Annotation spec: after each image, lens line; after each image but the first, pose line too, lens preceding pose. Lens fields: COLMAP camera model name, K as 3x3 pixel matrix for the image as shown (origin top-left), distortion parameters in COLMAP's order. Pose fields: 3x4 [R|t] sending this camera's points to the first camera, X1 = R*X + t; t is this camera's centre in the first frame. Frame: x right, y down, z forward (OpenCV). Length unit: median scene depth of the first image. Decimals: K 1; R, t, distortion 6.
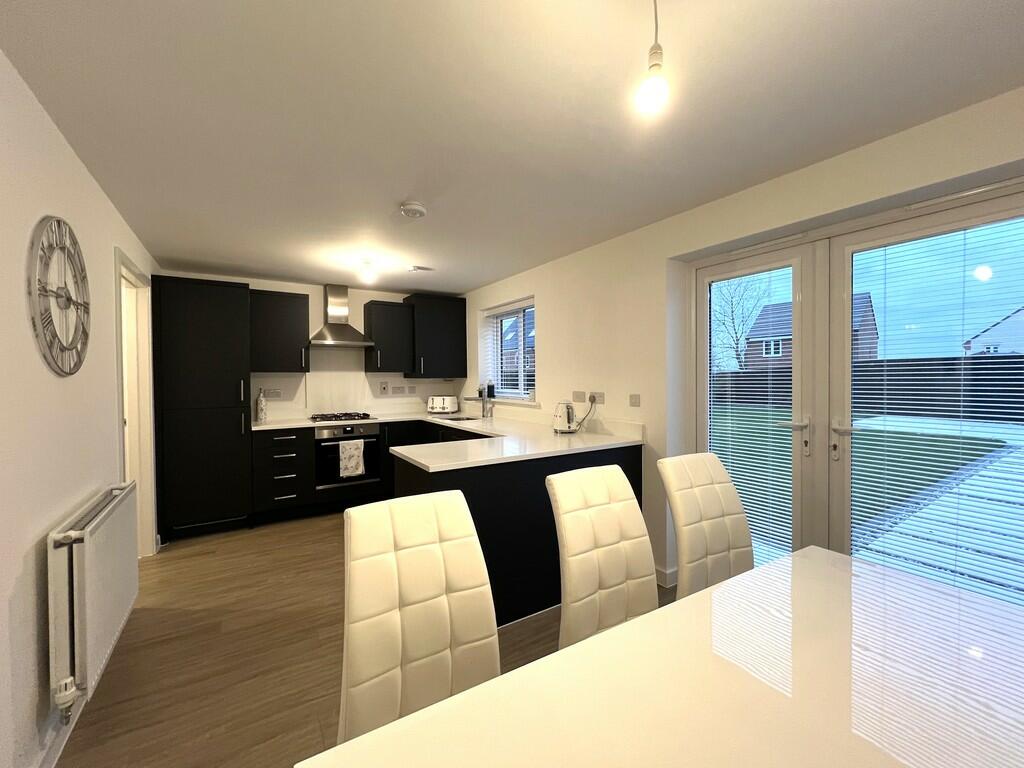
lens RADIAL K [[412.7, 0, 482.4], [0, 412.7, 383.0], [0, 0, 1]] dist [-0.003770, -0.000507]
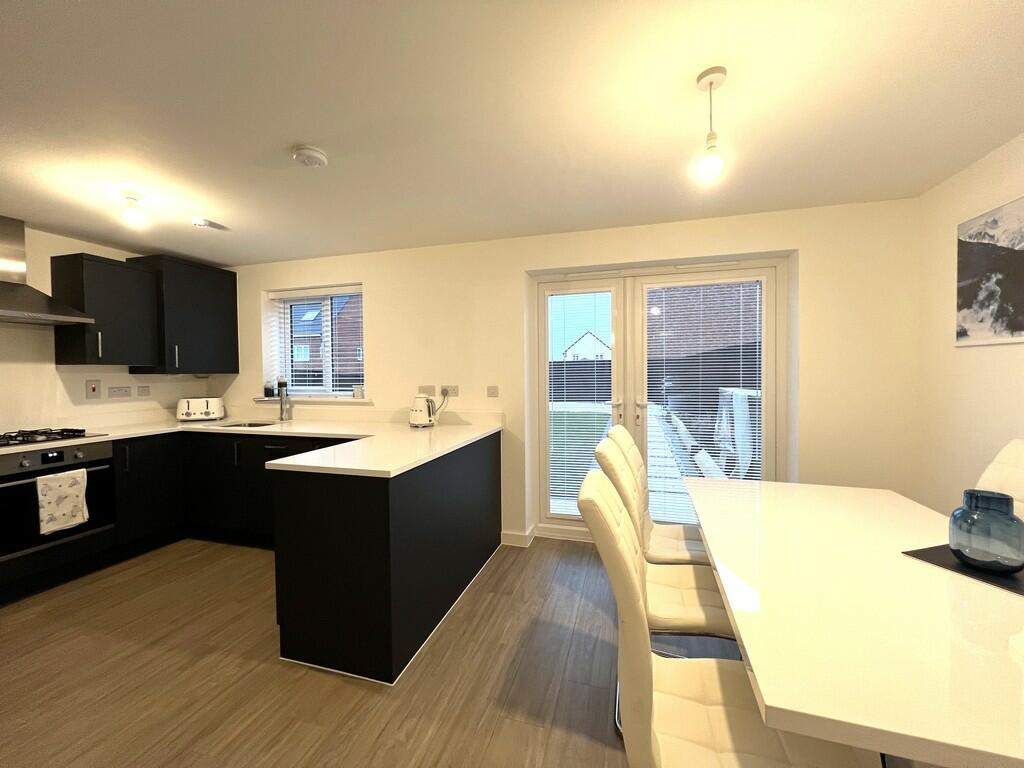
lens RADIAL K [[412.7, 0, 506.6], [0, 412.7, 383.2], [0, 0, 1]] dist [-0.003770, -0.000507]
pose [[0.747587, -0.015199, 0.663990, -0.209933], [0.011985, 0.999884, 0.009393, 0.005356], [-0.664056, 0.000936, 0.747683, 0.080456]]
